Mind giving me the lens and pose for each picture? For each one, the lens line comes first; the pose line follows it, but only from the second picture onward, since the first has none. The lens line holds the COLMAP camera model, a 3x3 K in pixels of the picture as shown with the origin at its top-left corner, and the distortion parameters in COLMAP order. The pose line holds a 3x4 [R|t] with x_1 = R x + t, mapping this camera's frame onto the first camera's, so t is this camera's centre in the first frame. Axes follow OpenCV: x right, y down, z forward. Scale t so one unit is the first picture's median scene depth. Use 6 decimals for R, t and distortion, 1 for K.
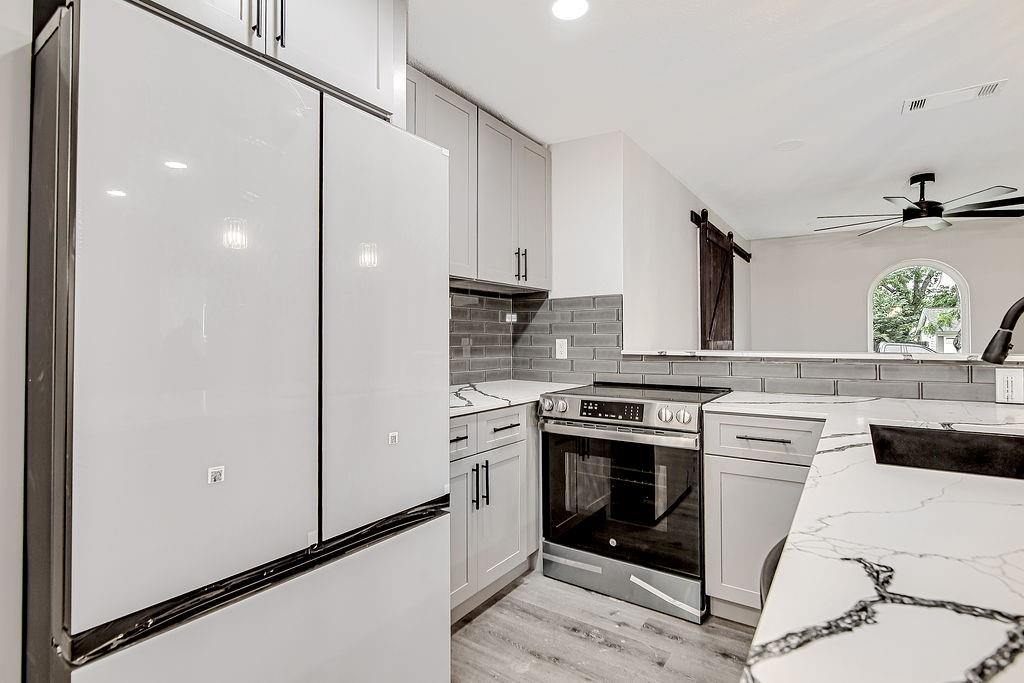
lens RADIAL K [[493.5, 0, 511.9], [0, 493.5, 332.4], [0, 0, 1]] dist [-0.003908, -0.000183]
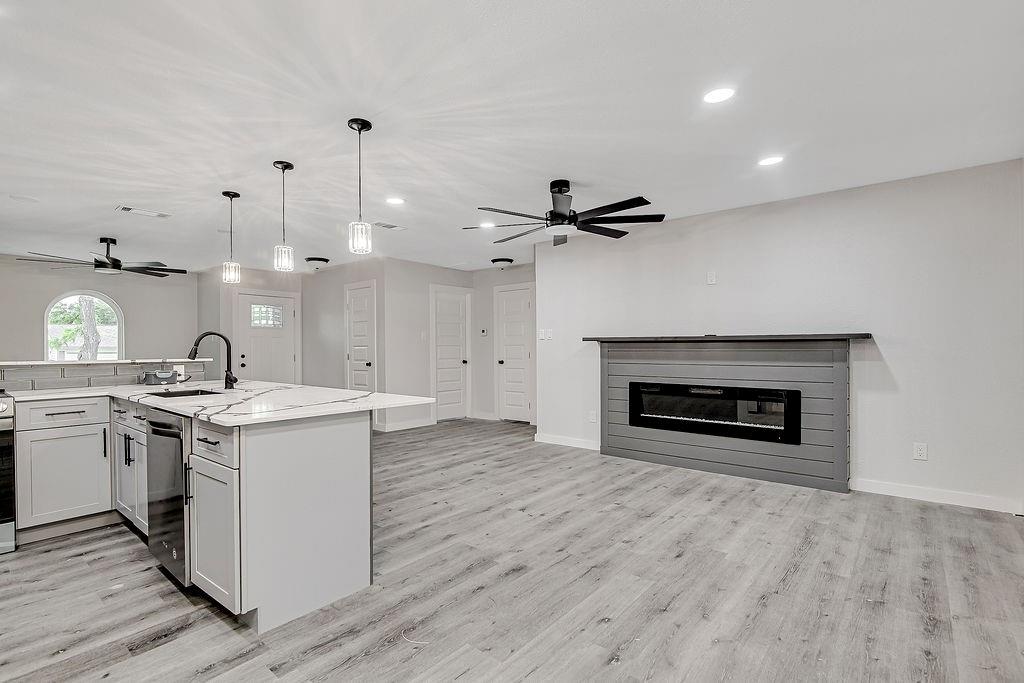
lens RADIAL K [[484.9, 0, 491.6], [0, 484.9, 349.0], [0, 0, 1]] dist [-0.008437, 0.000962]
pose [[0.111425, 0.002012, 0.993771, -0.690797], [-0.005354, 0.999985, -0.001424, 0.000471], [-0.993758, -0.005162, 0.111434, -0.429565]]
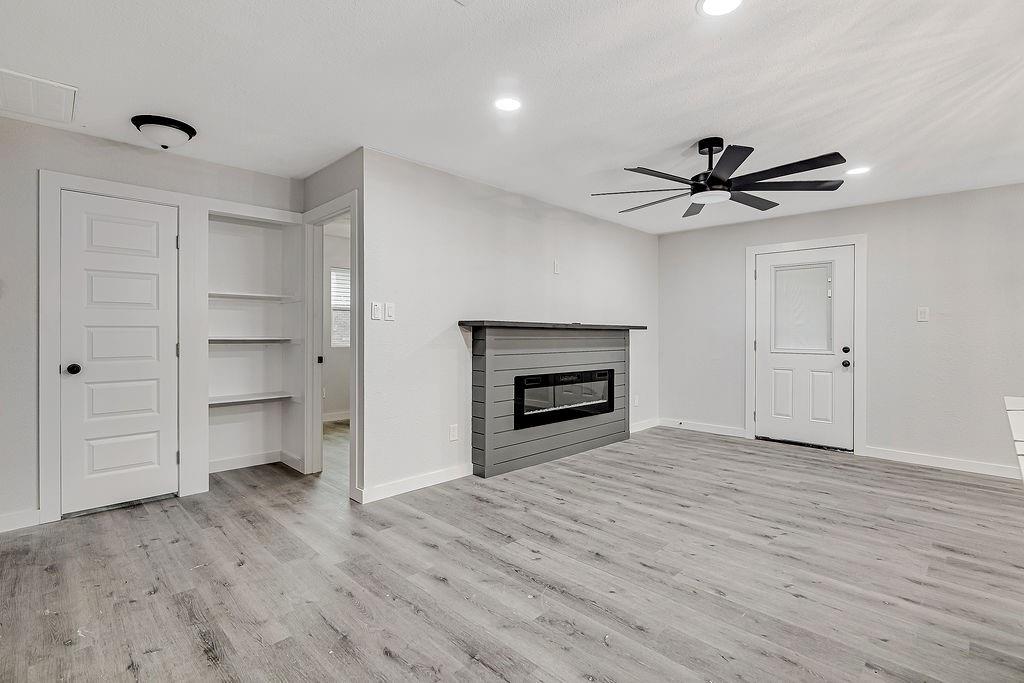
lens RADIAL K [[481.2, 0, 510.6], [0, 481.2, 332.7], [0, 0, 1]] dist [-0.006625, 0.000213]
pose [[-0.984357, 0.000487, 0.176184, 1.108774], [-0.001678, 0.999925, -0.012140, 0.001098], [-0.176176, -0.012246, -0.984282, 0.851832]]
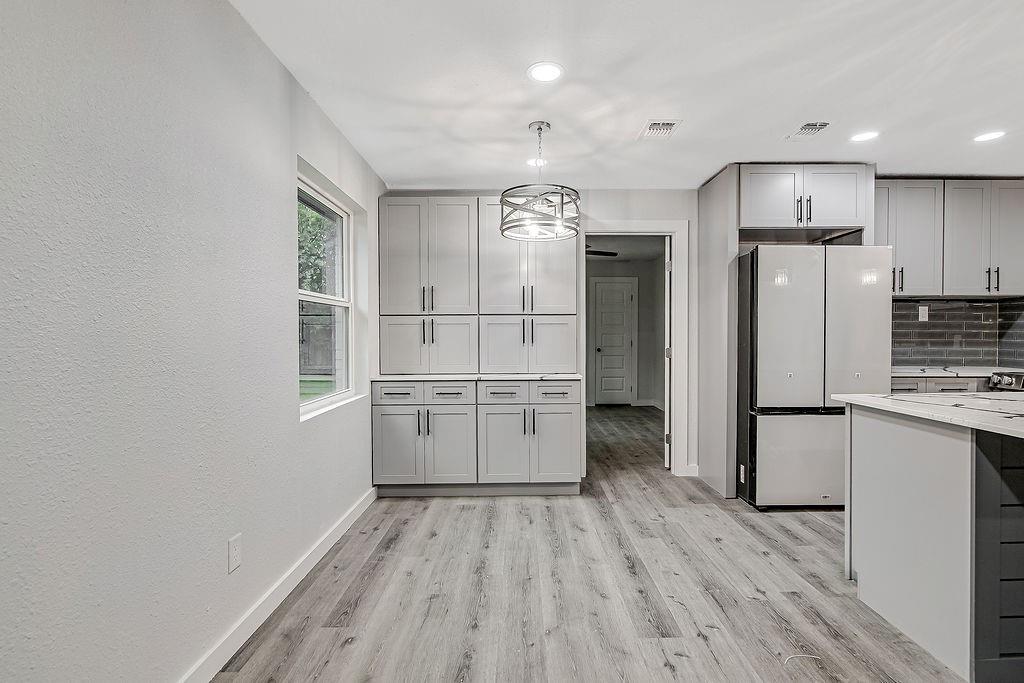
lens RADIAL K [[492.1, 0, 525.9], [0, 492.1, 343.7], [0, 0, 1]] dist [-0.009635, 0.000123]
pose [[0.582963, 0.014711, -0.812366, 0.418802], [0.012216, 0.999564, 0.026867, -0.015631], [0.812407, -0.025586, 0.582529, -0.948185]]
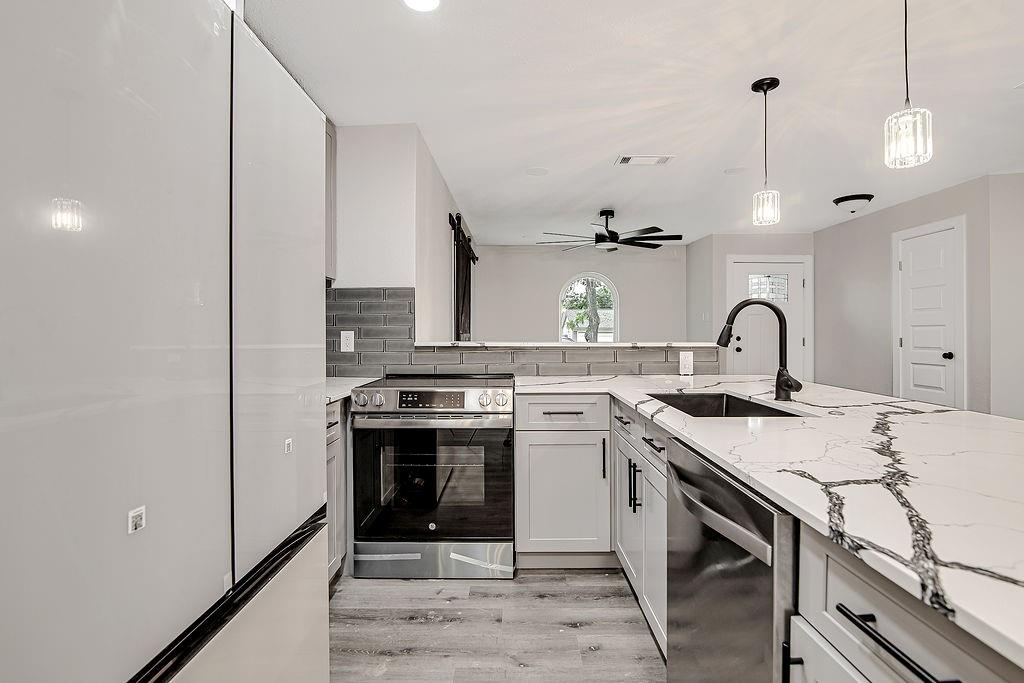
lens RADIAL K [[490.7, 0, 511.1], [0, 490.7, 331.9], [0, 0, 1]] dist [-0.015128, -0.000203]
pose [[0.825760, 0.002823, 0.564015, -0.216784], [-0.009739, 0.999910, 0.009254, 0.004253], [-0.563938, -0.013134, 0.825712, 0.053210]]
